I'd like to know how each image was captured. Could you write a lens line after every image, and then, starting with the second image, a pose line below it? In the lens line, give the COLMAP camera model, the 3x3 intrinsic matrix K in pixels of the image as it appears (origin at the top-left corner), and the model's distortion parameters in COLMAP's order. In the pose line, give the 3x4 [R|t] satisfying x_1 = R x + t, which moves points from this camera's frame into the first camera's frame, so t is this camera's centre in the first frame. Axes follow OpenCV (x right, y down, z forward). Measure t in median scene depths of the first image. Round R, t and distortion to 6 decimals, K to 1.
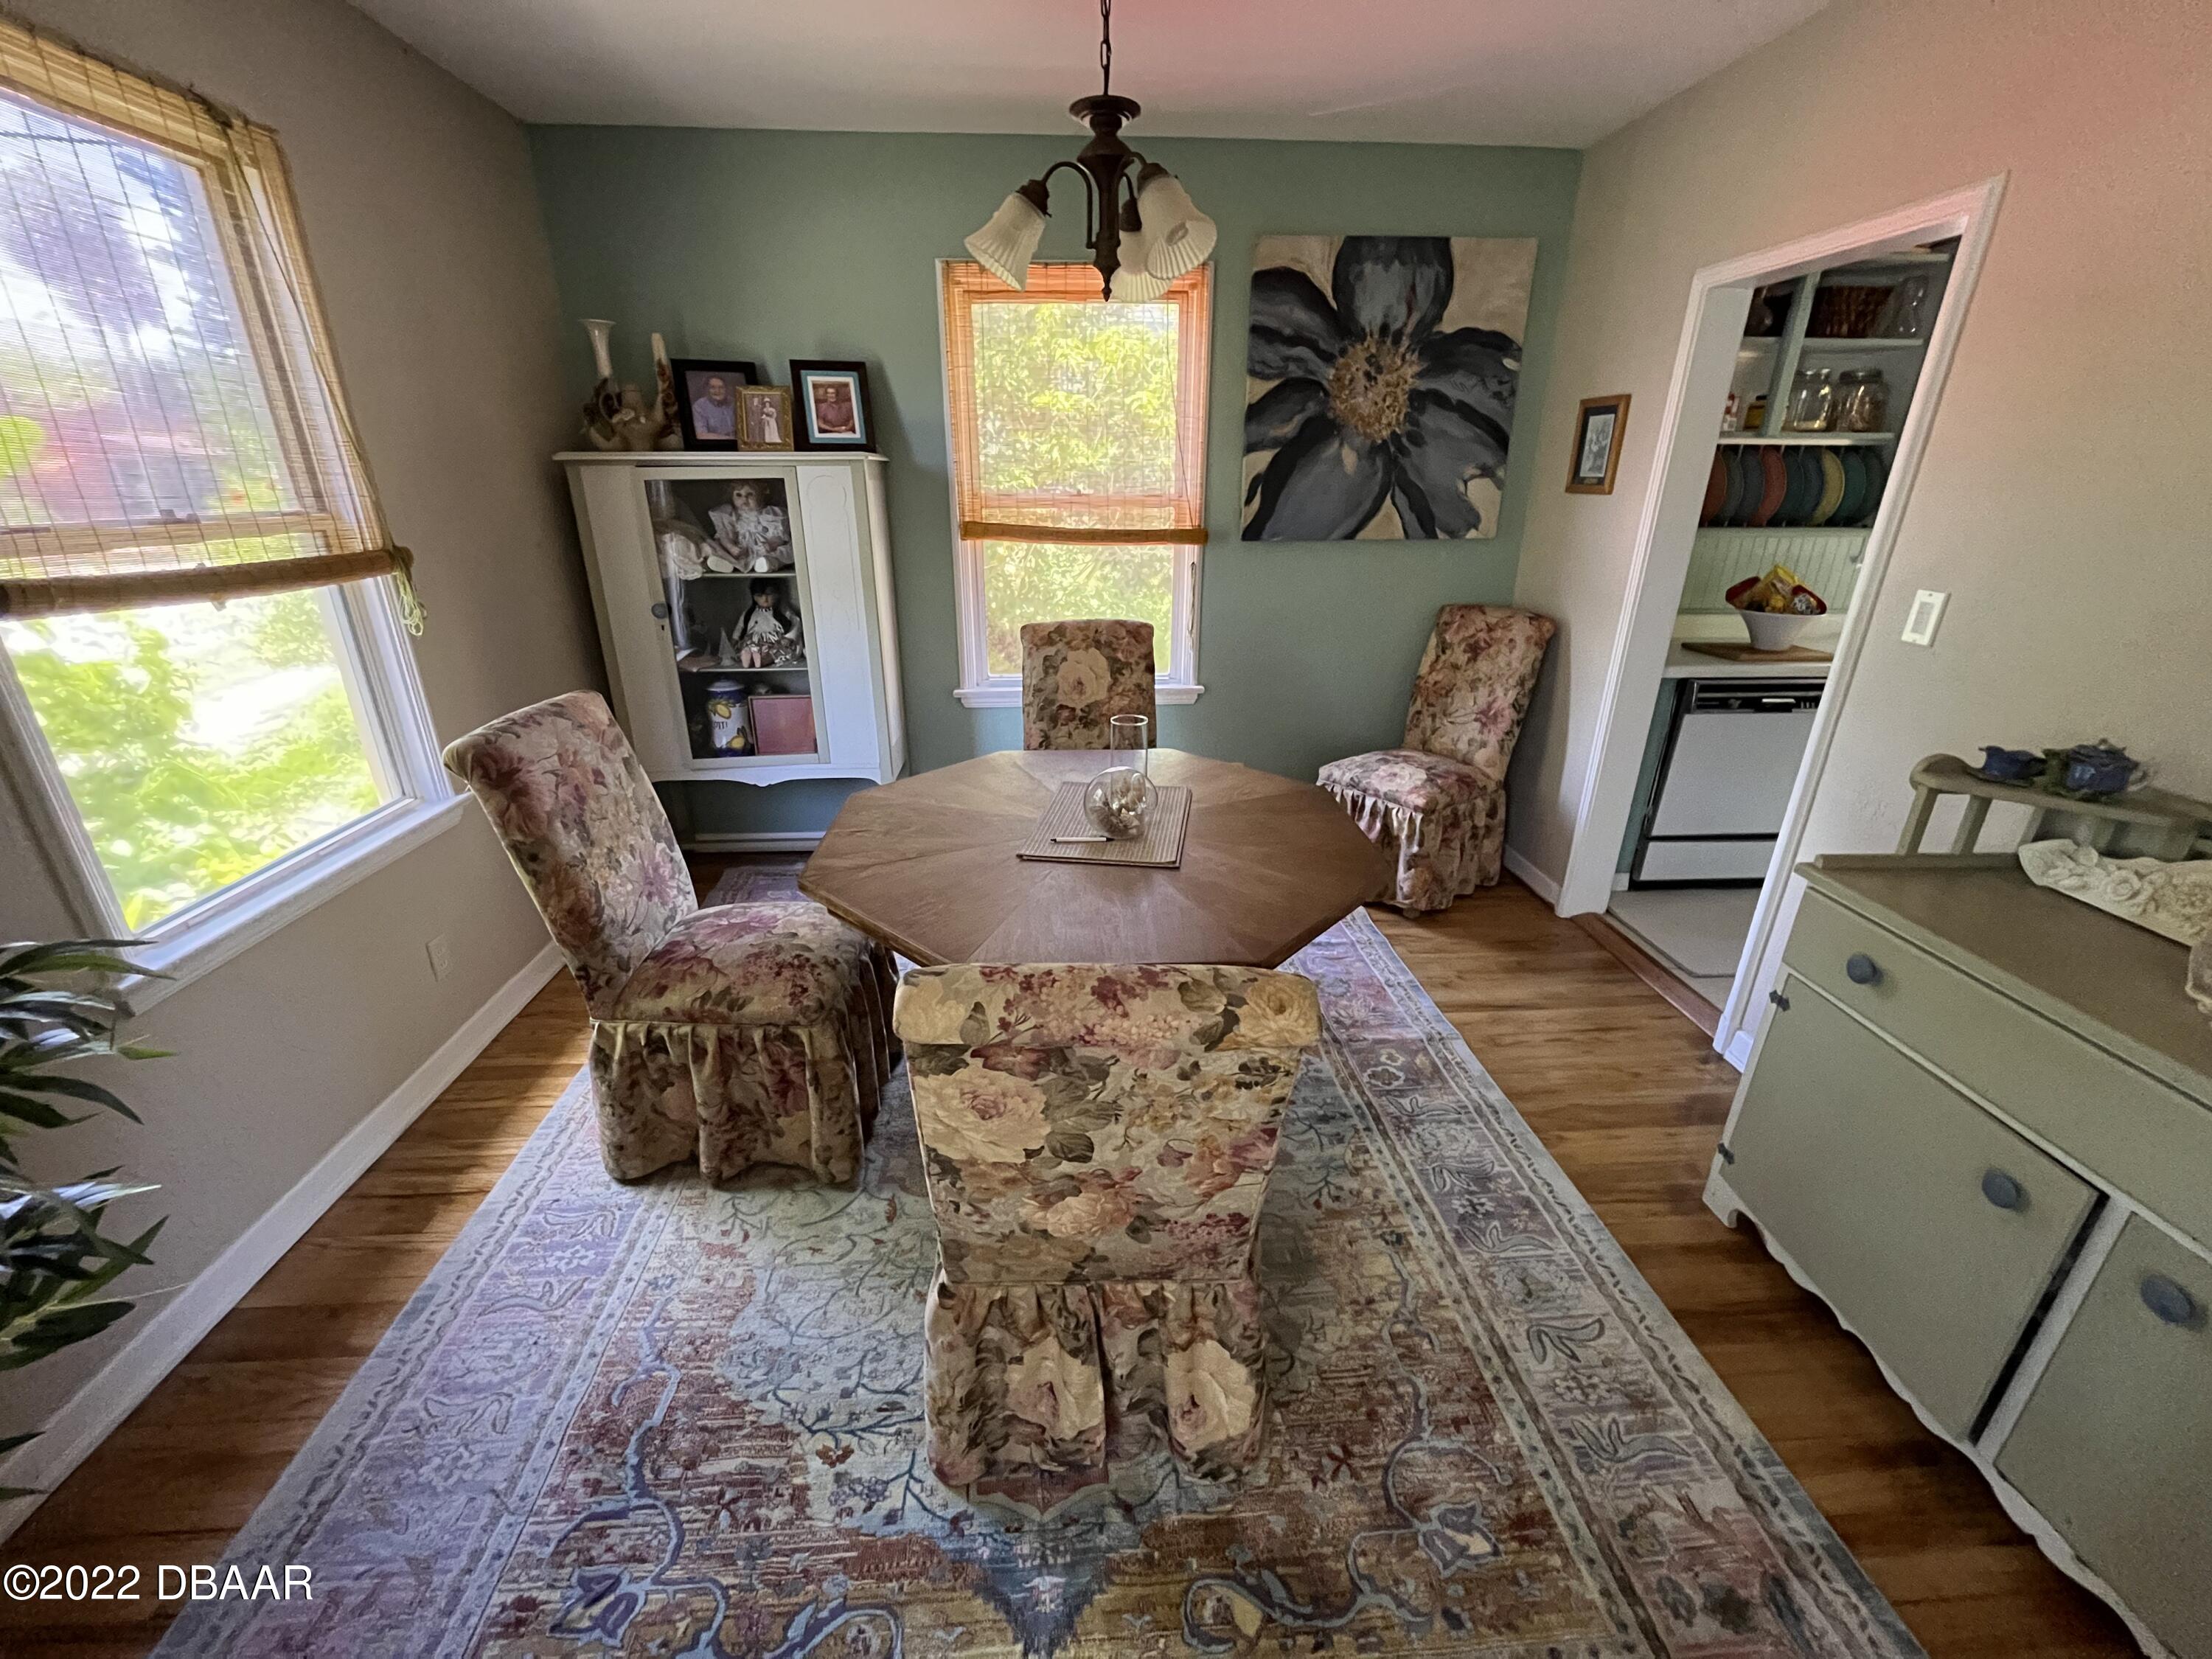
lens RADIAL K [[888.7, 0, 1100.4], [0, 888.7, 823.2], [0, 0, 1]] dist [-0.001373, -0.000839]
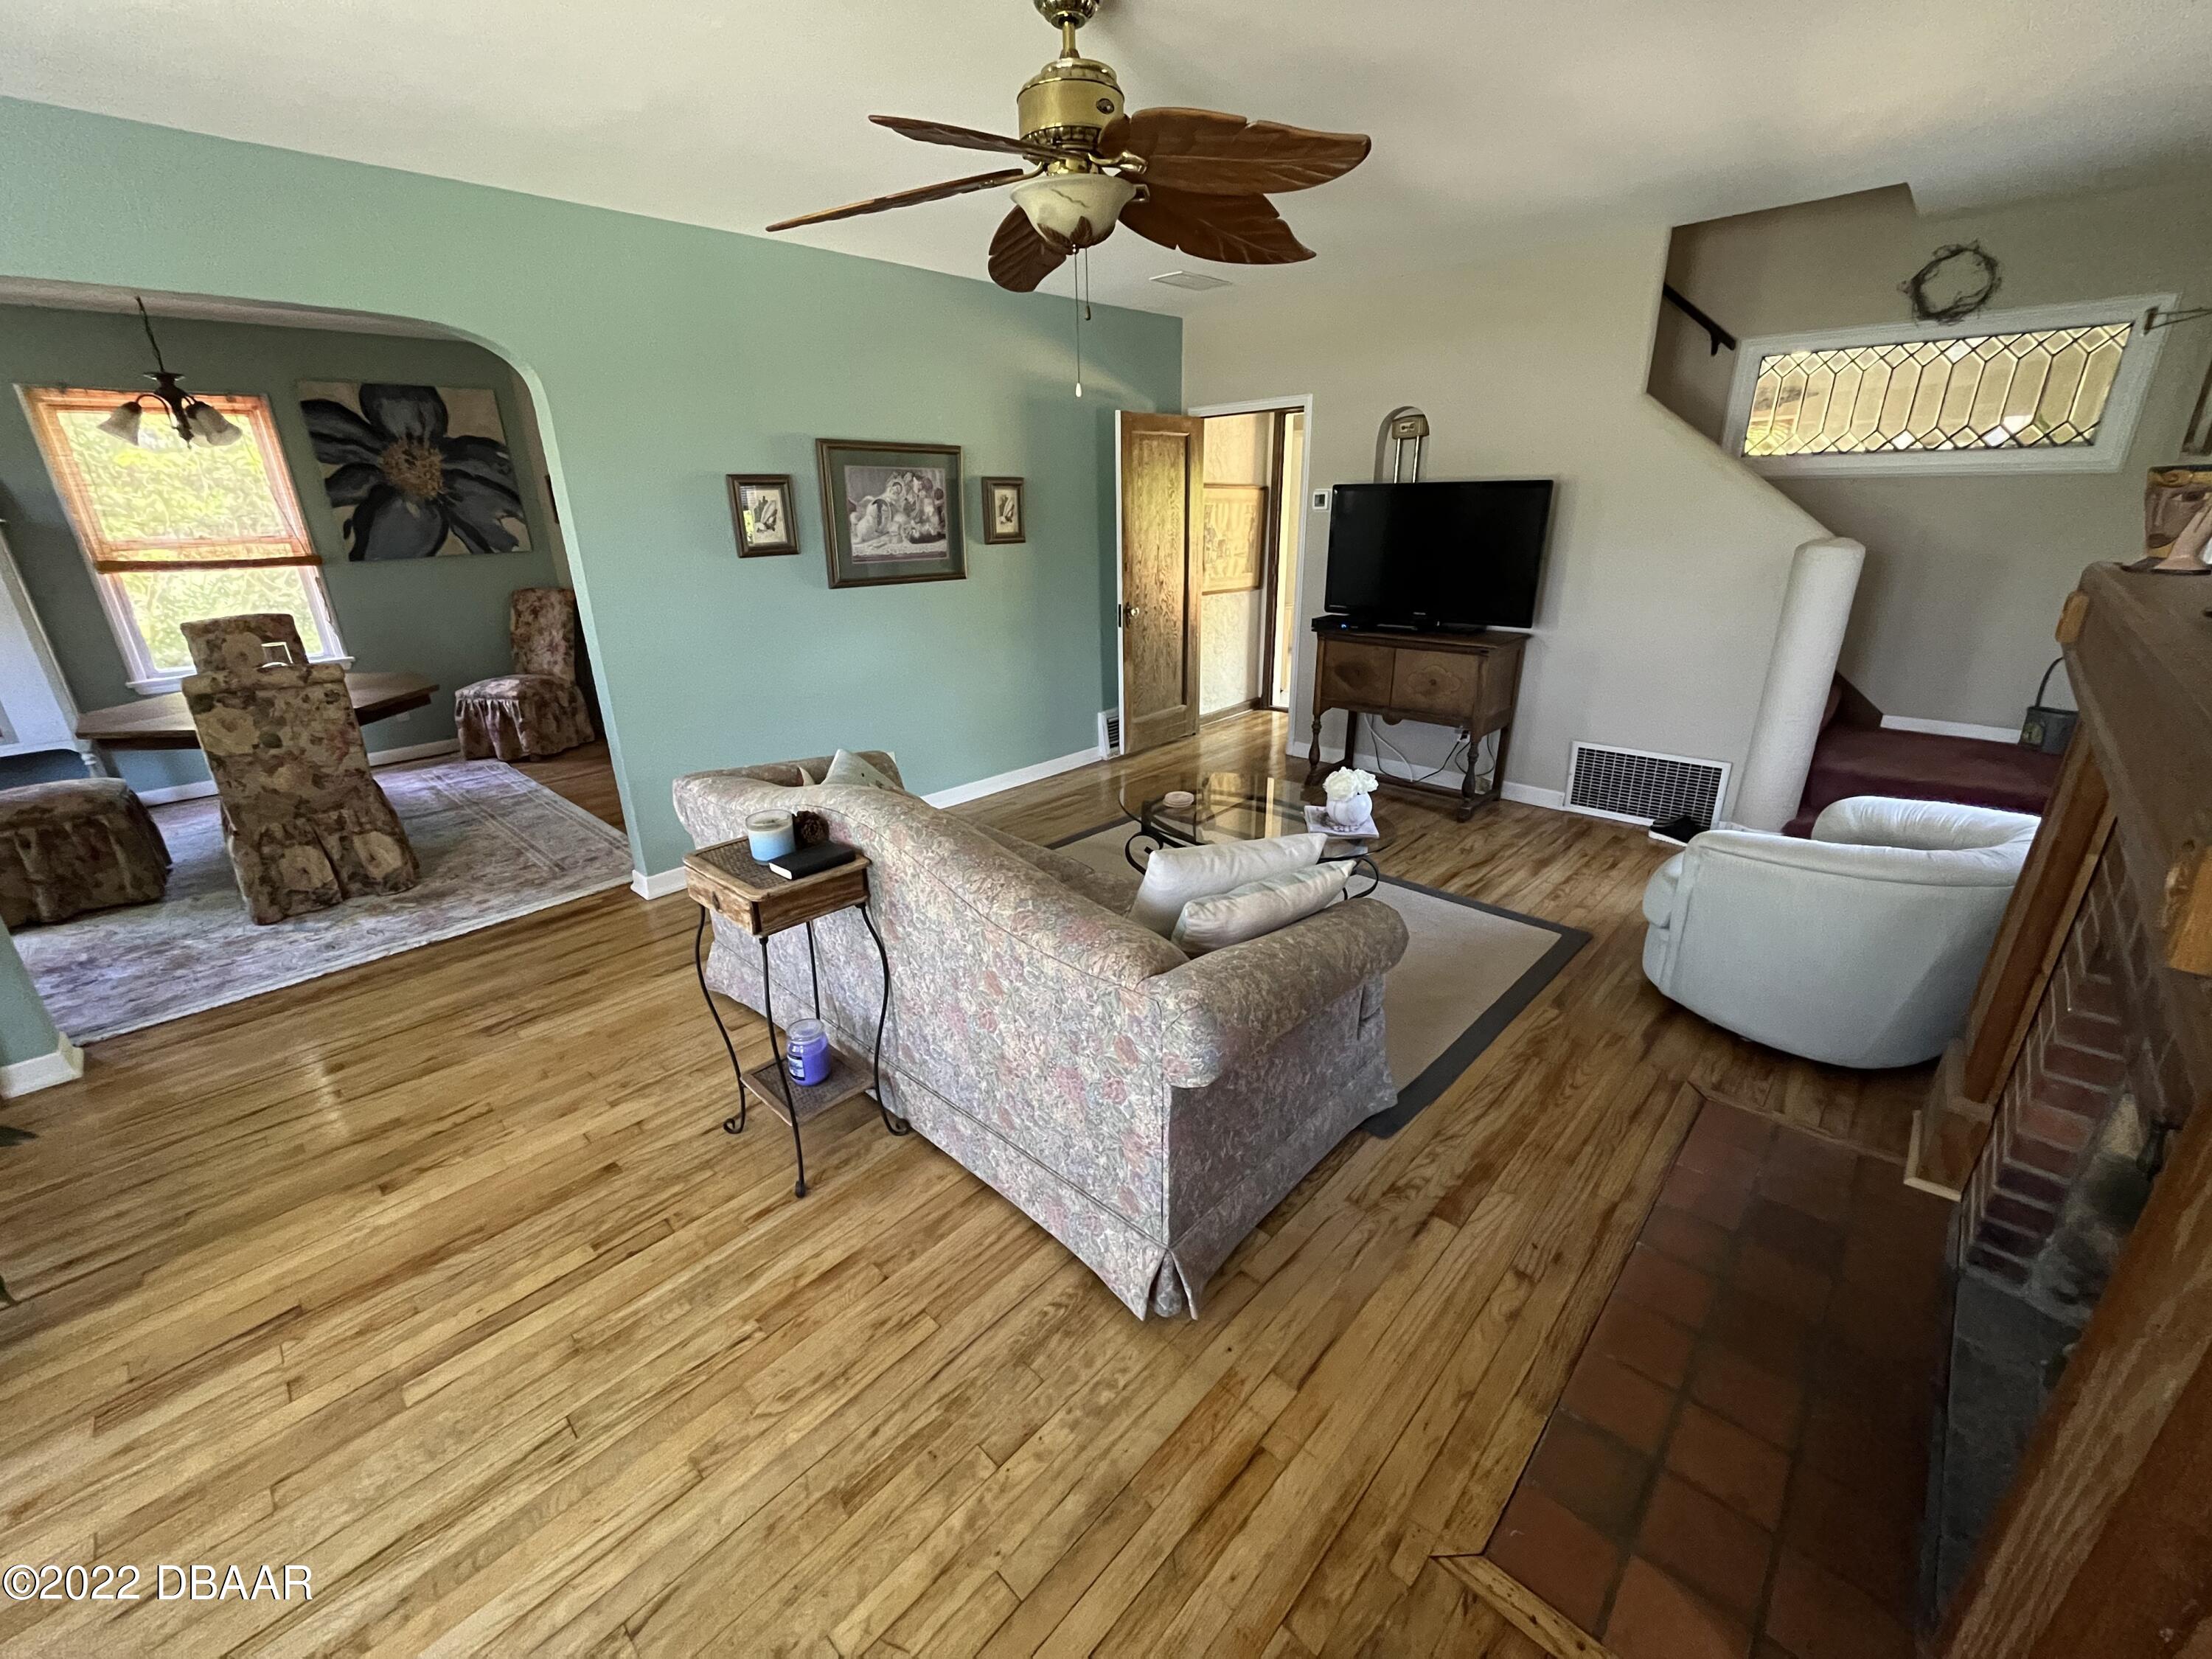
lens RADIAL K [[888.7, 0, 1100.4], [0, 888.7, 823.2], [0, 0, 1]] dist [-0.001373, -0.000839]
pose [[0.731538, -0.253599, 0.632882, 0.017893], [0.272456, 0.959647, 0.069608, 0.421549], [-0.624996, 0.121511, 0.771113, -1.097709]]
